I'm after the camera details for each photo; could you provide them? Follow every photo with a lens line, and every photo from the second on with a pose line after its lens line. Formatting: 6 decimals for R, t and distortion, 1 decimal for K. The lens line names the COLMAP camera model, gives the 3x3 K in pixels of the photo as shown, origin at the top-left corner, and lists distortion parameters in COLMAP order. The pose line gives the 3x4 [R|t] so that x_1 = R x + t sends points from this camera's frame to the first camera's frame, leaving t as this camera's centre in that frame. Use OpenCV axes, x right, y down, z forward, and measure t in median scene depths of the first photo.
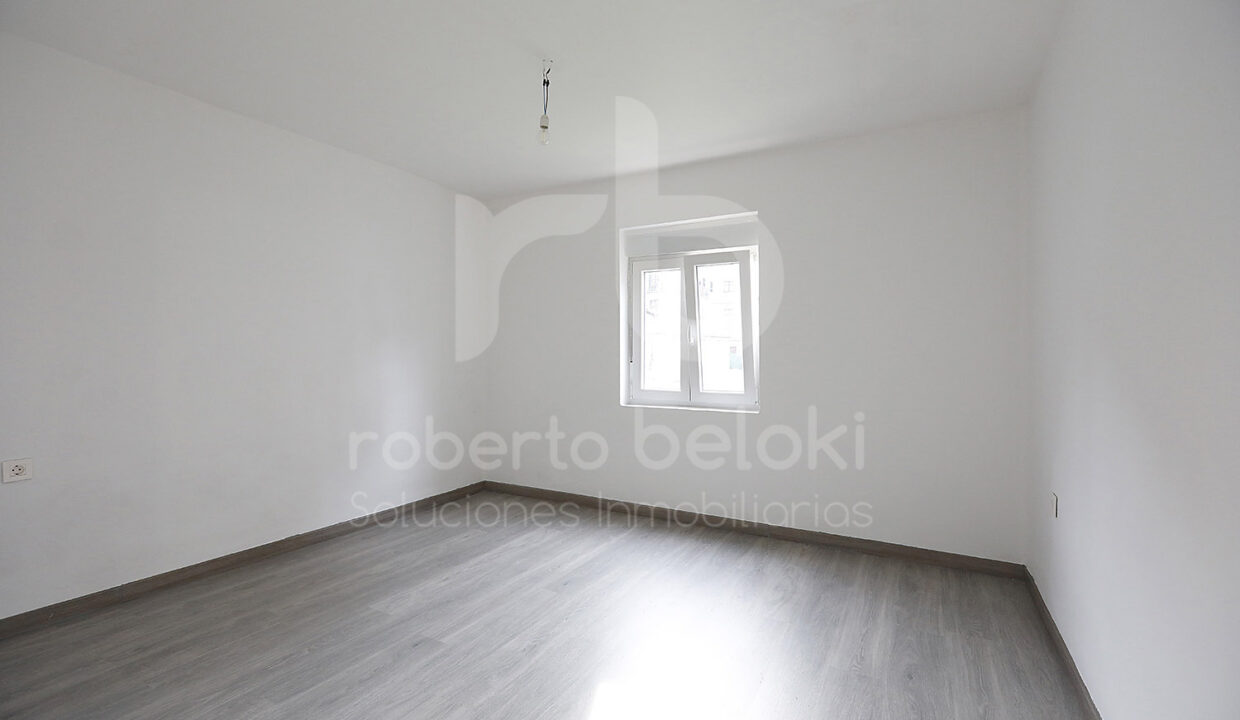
lens RADIAL K [[565.5, 0, 614.3], [0, 565.5, 352.9], [0, 0, 1]] dist [0.002310, 0.001151]
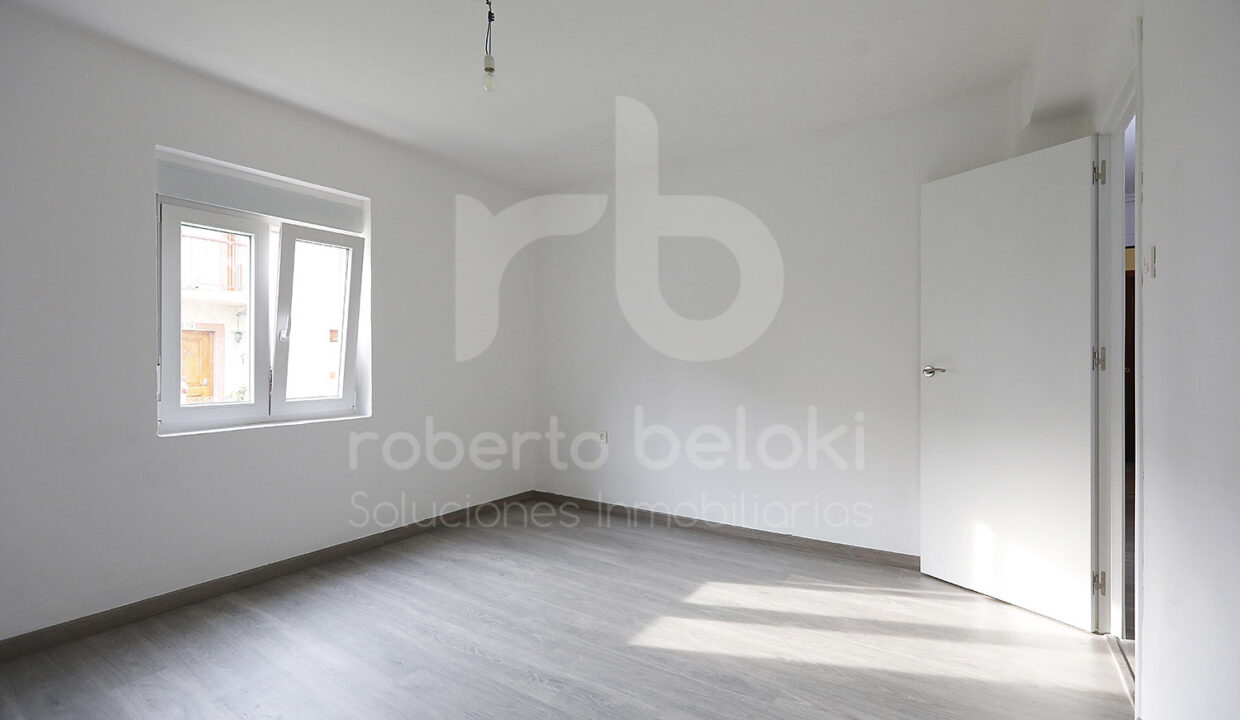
lens RADIAL K [[562.7, 0, 636.0], [0, 562.7, 352.1], [0, 0, 1]] dist [-0.001498, 0.000418]
pose [[0.046035, 0.006023, 0.998922, -0.749941], [0.003433, 0.999975, -0.006187, 0.010891], [-0.998934, 0.003714, 0.046014, 0.615339]]
